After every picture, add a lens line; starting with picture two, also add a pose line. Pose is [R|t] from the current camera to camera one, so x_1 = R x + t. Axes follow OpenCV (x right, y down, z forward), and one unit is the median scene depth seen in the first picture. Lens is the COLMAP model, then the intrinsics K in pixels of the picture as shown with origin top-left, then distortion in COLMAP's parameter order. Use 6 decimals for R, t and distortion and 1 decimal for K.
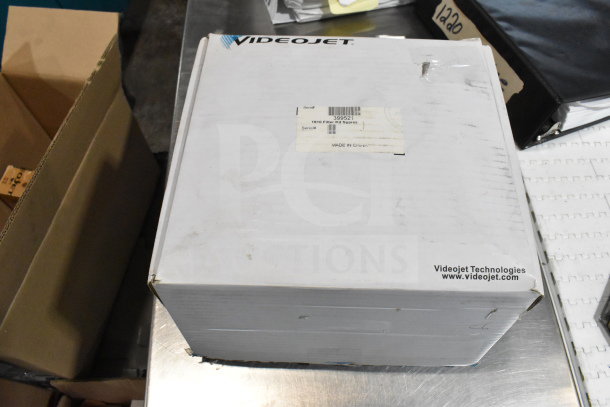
lens RADIAL K [[485.0, 0, 305.0], [0, 485.0, 203.5], [0, 0, 1]] dist [-0.105250, 0.002838]
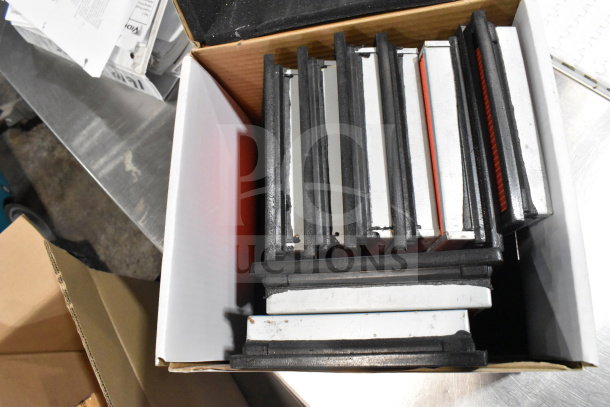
lens RADIAL K [[485.0, 0, 305.0], [0, 485.0, 203.5], [0, 0, 1]] dist [-0.105250, 0.002838]
pose [[0.685404, -0.728156, -0.003185, -0.011307], [0.722047, 0.679075, 0.132309, -0.083736], [-0.094178, -0.092985, 0.991203, 0.054473]]
